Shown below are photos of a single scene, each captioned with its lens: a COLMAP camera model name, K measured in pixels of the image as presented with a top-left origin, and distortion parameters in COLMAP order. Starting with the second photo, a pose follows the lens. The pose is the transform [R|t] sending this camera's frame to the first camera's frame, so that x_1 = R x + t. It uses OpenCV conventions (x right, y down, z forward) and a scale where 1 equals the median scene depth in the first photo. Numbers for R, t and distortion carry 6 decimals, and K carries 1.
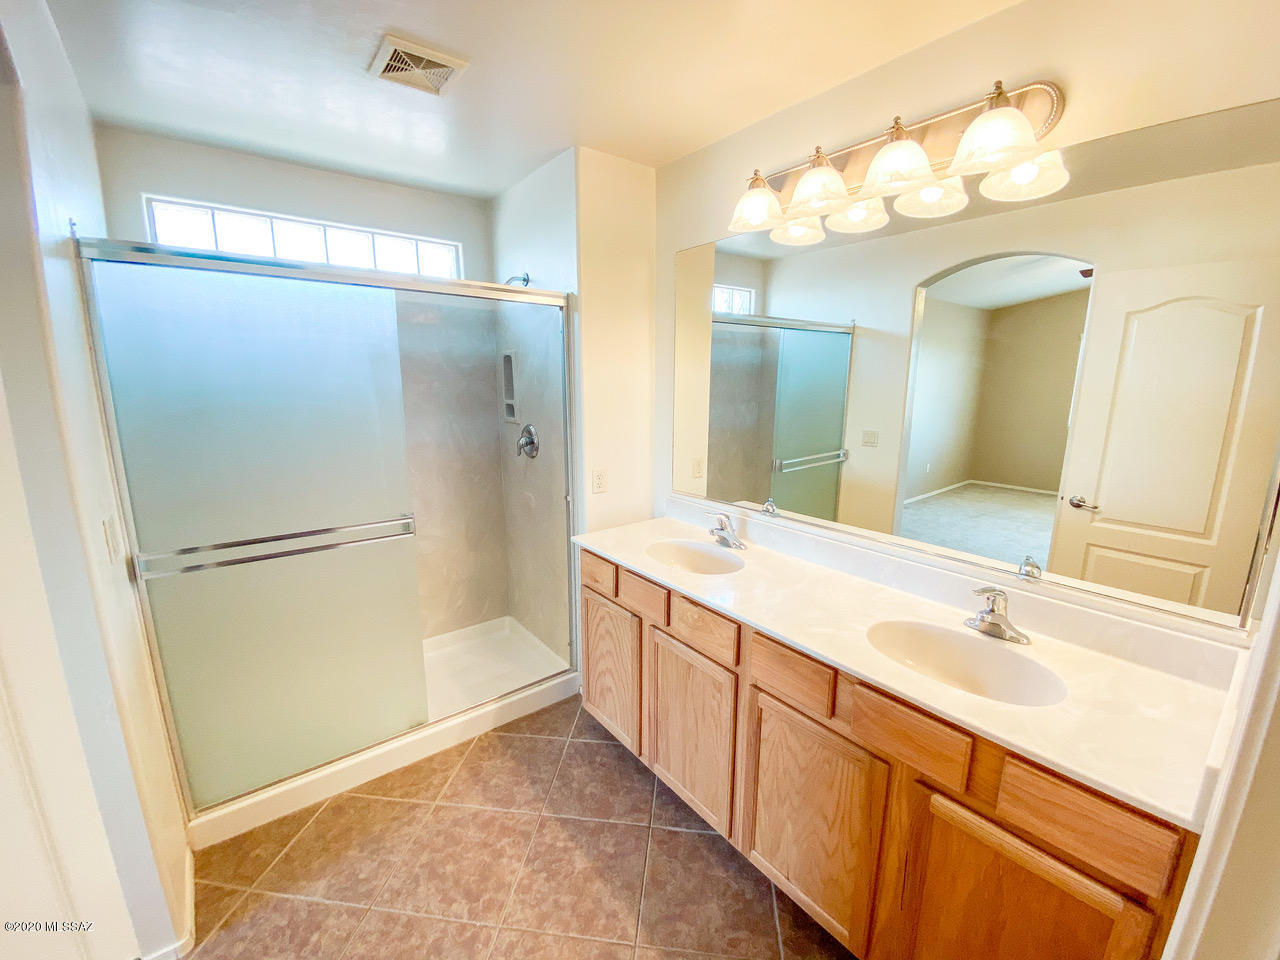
lens RADIAL K [[520.6, 0, 640.0], [0, 520.6, 480.0], [0, 0, 1]] dist [0.019466, -0.017155]
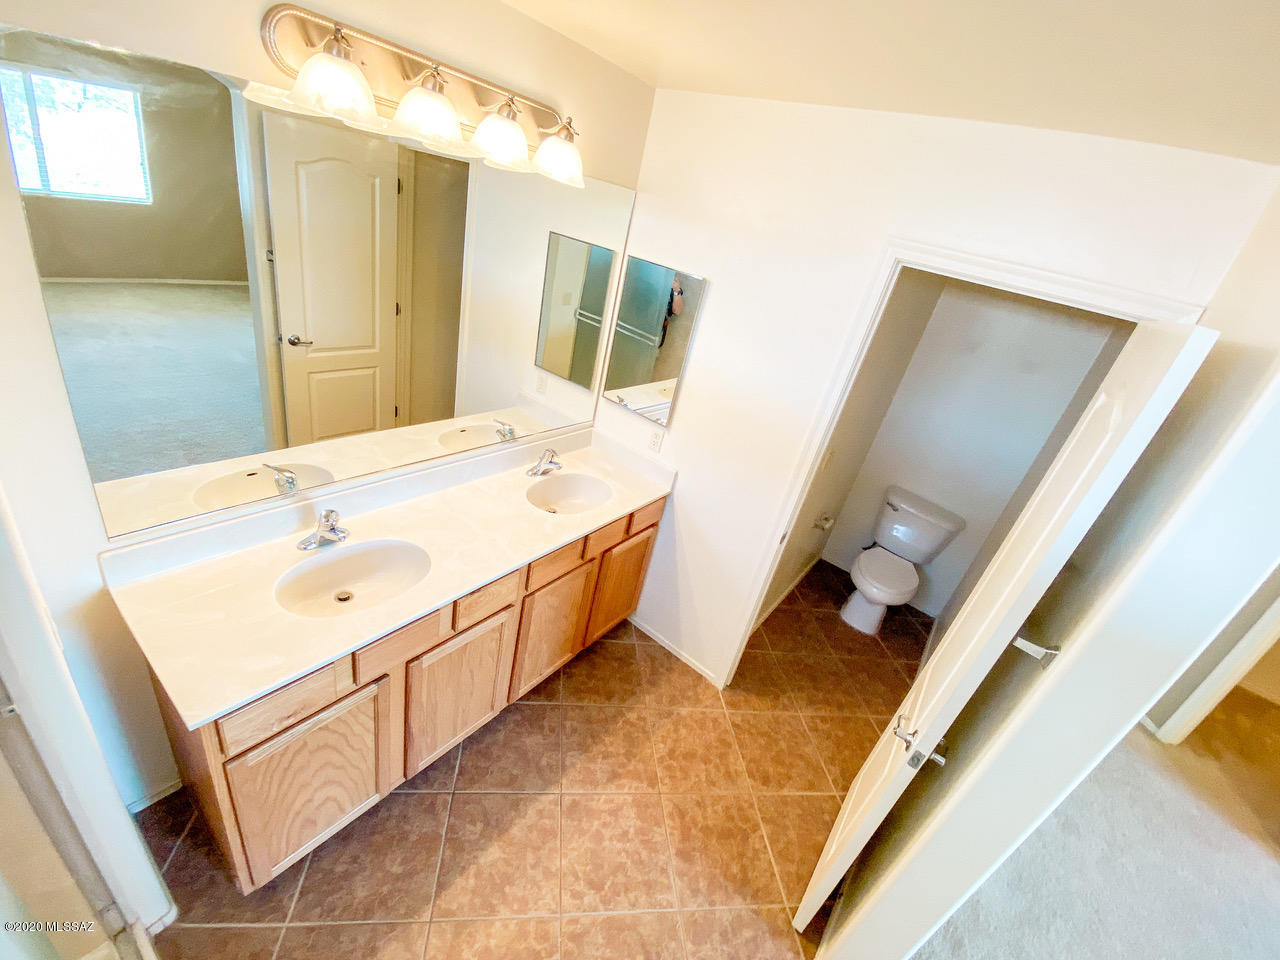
lens RADIAL K [[520.6, 0, 640.0], [0, 520.6, 480.0], [0, 0, 1]] dist [0.019466, -0.017155]
pose [[-0.238217, -0.495240, 0.835458, -0.676407], [-0.030125, 0.863576, 0.503319, -0.446765], [-0.970745, 0.094731, -0.220637, 0.856788]]
